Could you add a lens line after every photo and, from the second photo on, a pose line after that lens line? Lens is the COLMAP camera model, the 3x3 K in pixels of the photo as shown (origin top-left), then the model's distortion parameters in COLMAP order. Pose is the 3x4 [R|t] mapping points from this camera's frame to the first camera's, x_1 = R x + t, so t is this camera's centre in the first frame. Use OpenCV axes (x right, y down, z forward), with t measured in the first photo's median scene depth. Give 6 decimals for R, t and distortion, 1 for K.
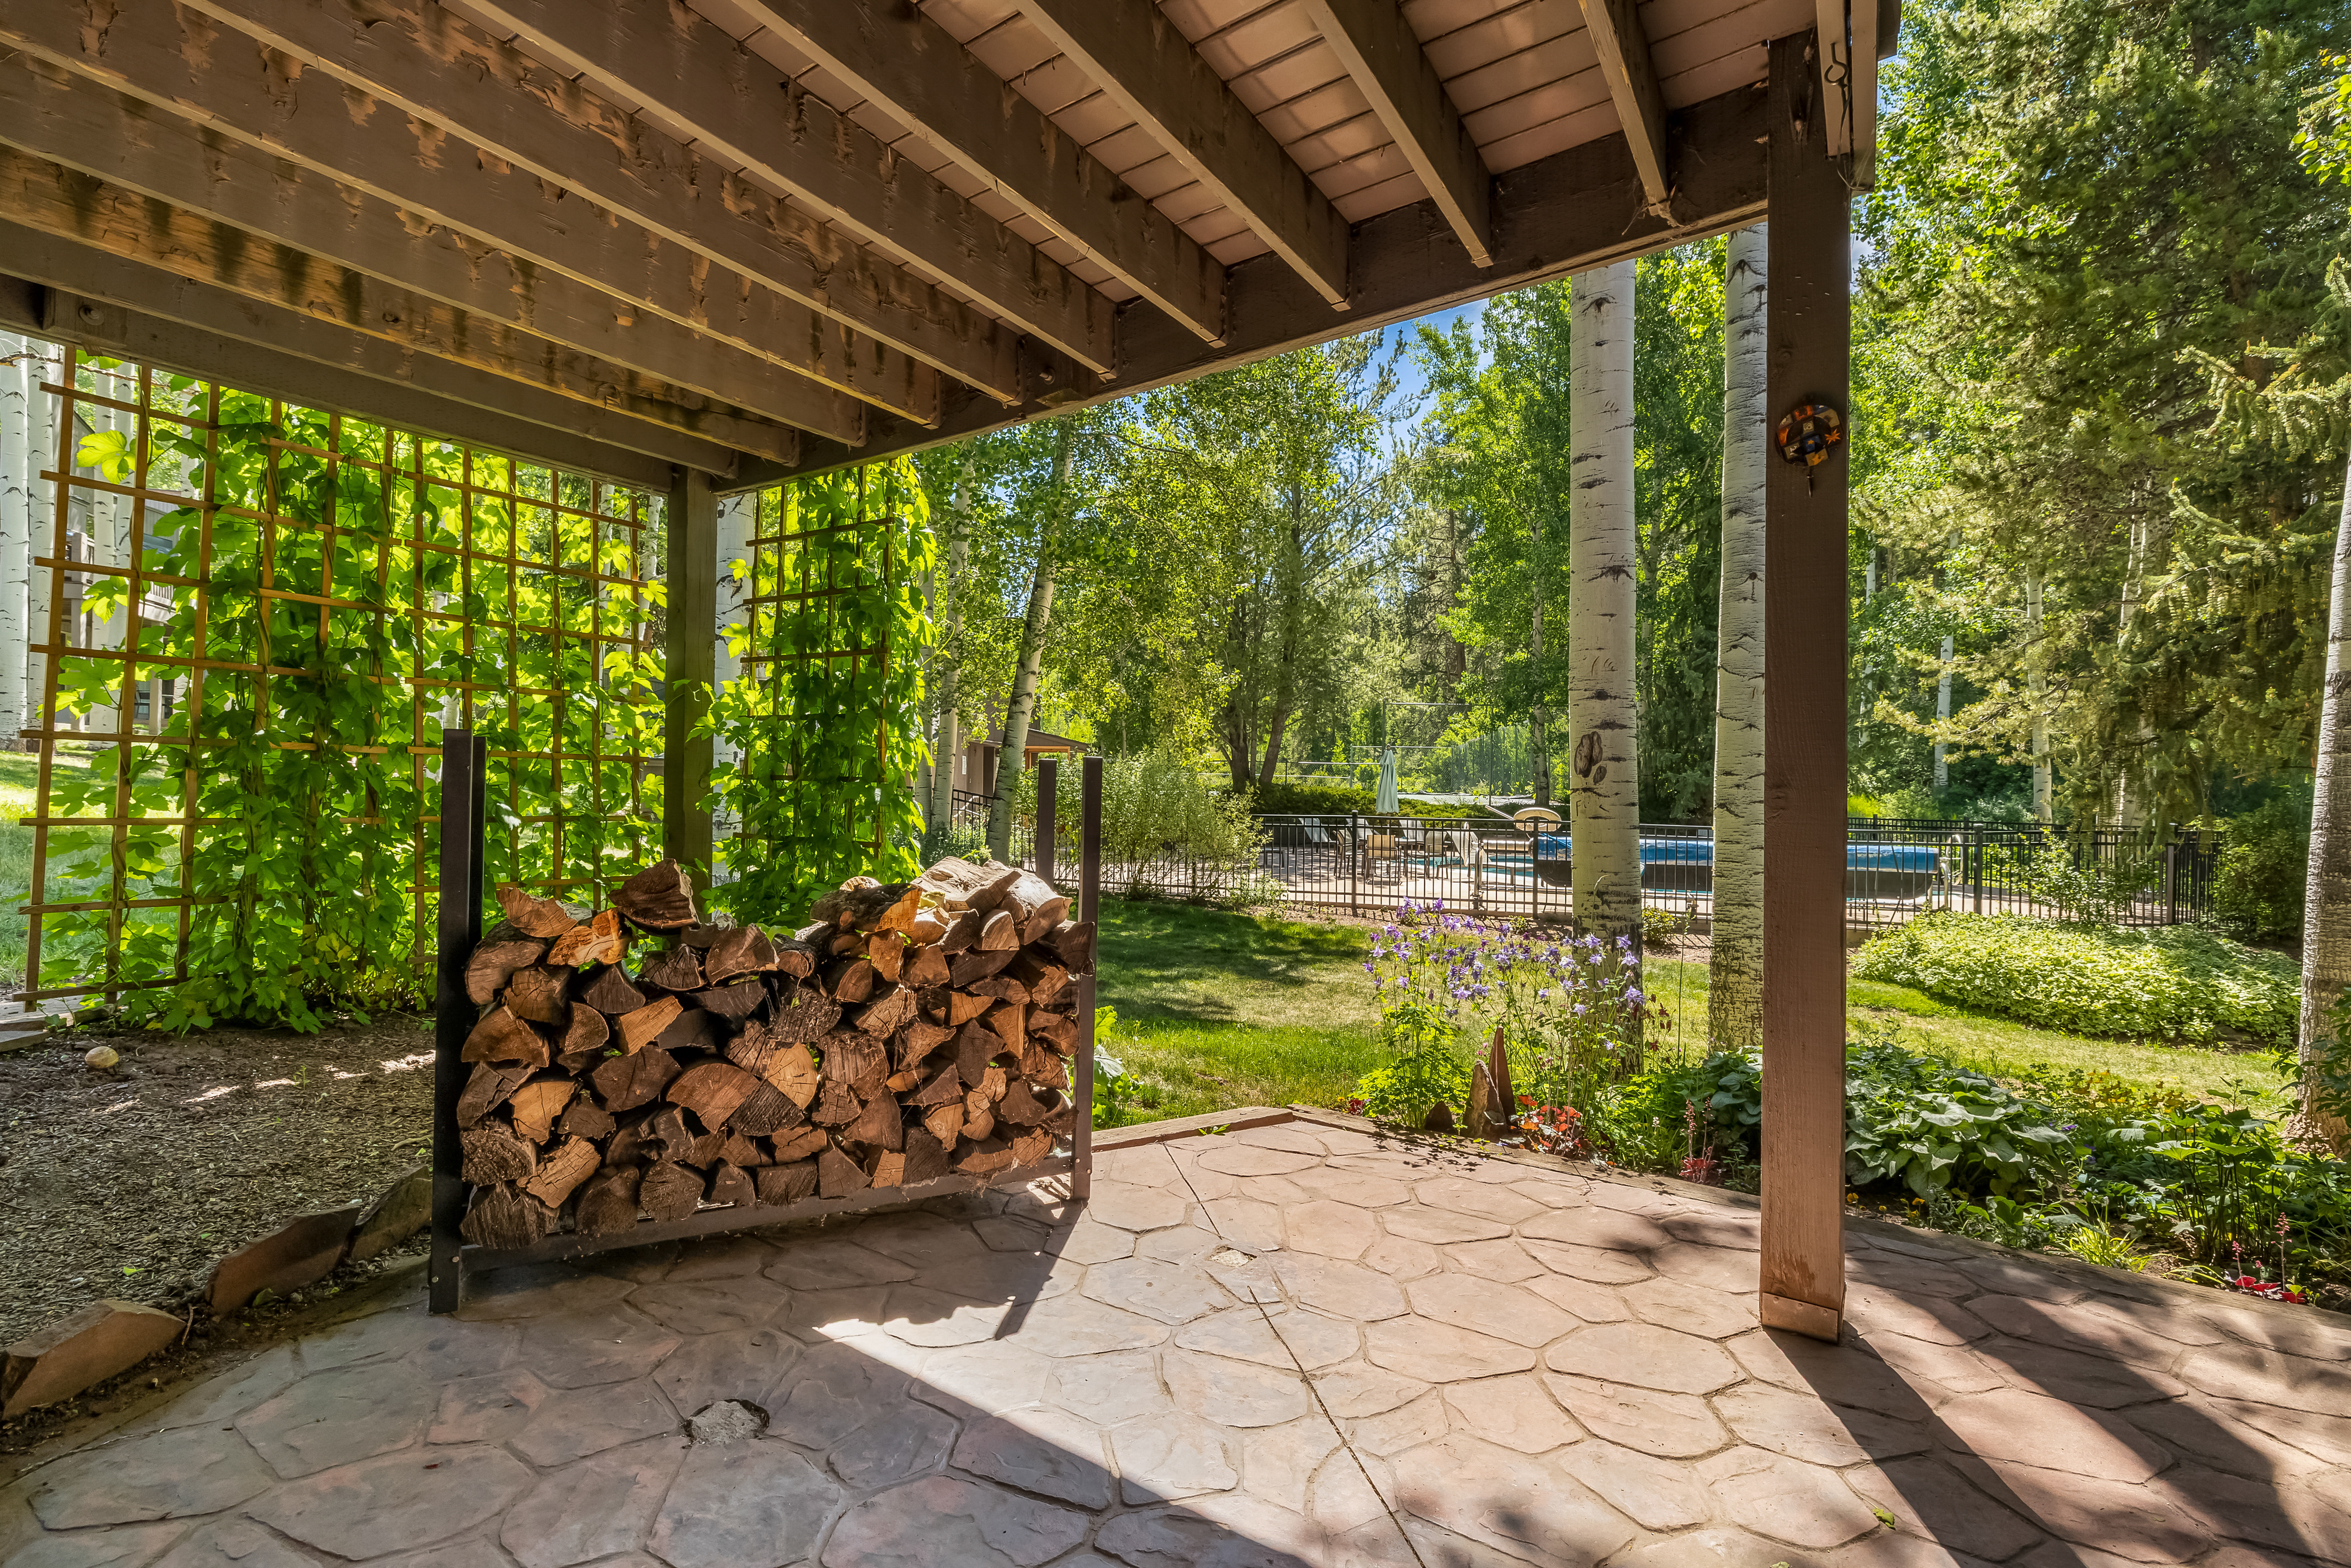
lens RADIAL K [[1064.0, 0, 1164.9], [0, 1064.0, 781.9], [0, 0, 1]] dist [-0.009905, 0.003279]
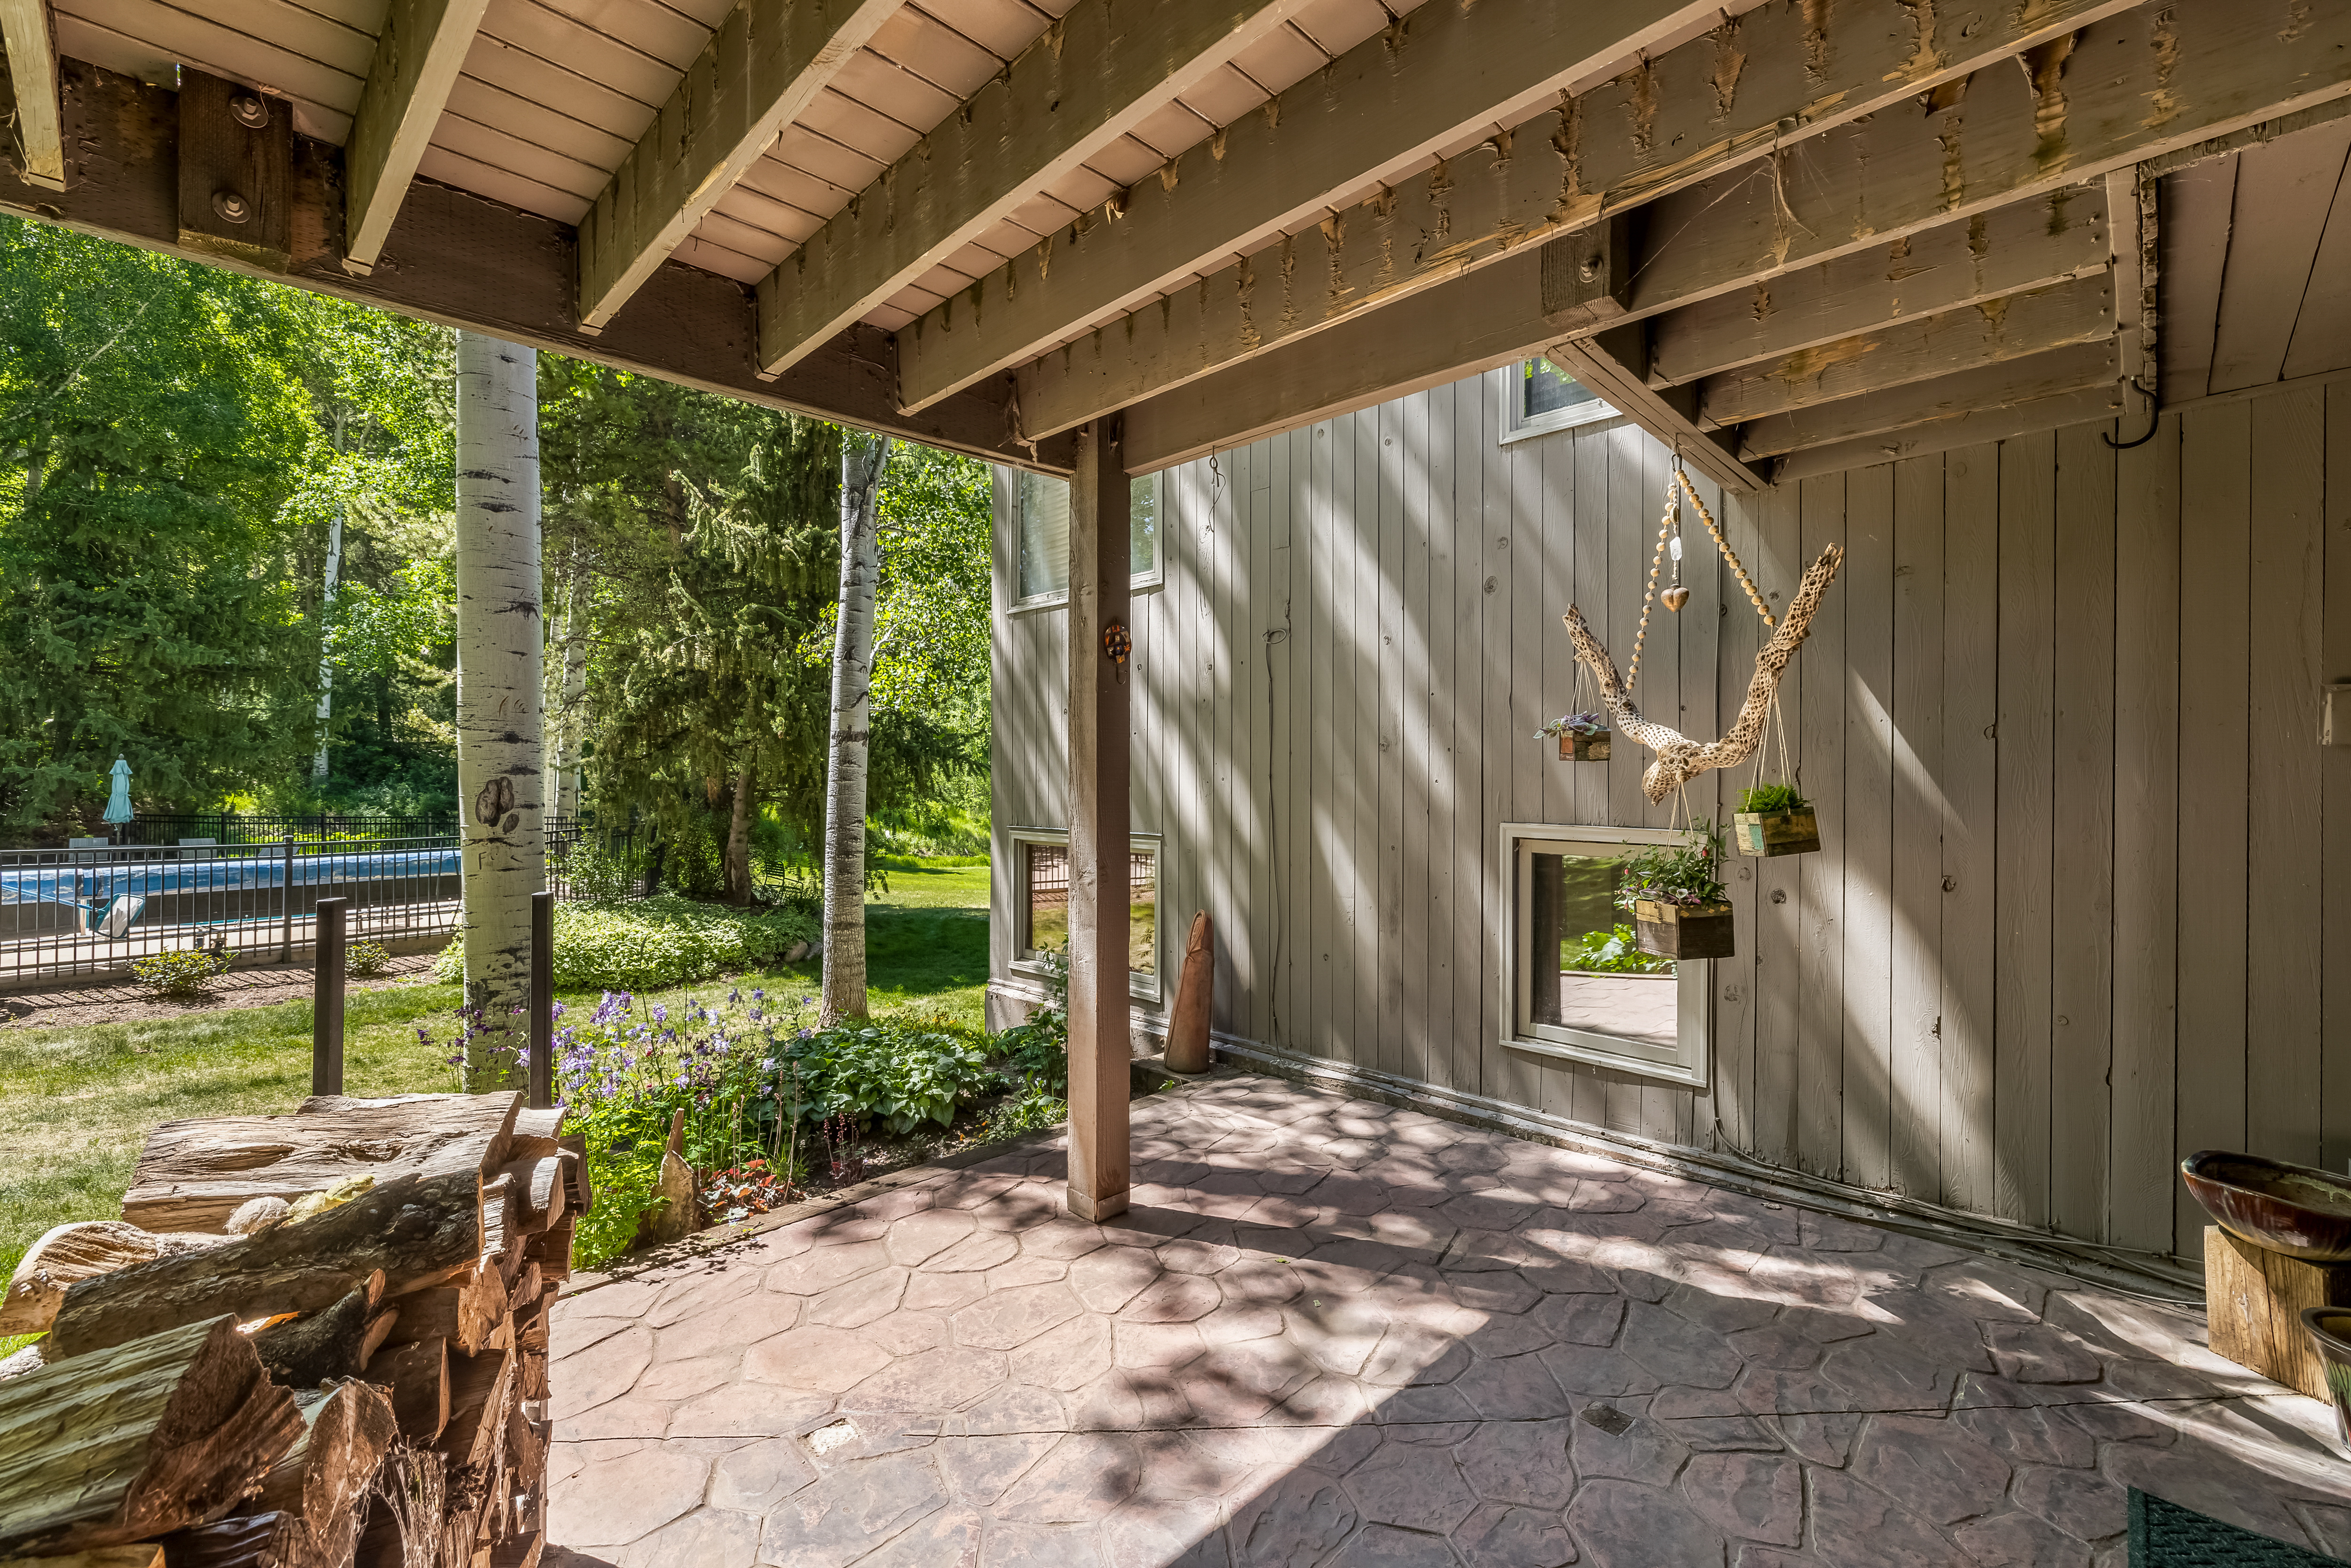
lens RADIAL K [[988.7, 0, 1173.9], [0, 988.7, 779.4], [0, 0, 1]] dist [-0.000718, 0.000419]
pose [[0.181915, -0.009065, 0.983273, -0.196674], [-0.004706, 0.999938, 0.010089, -0.033173], [-0.983303, -0.006463, 0.181861, 0.157998]]
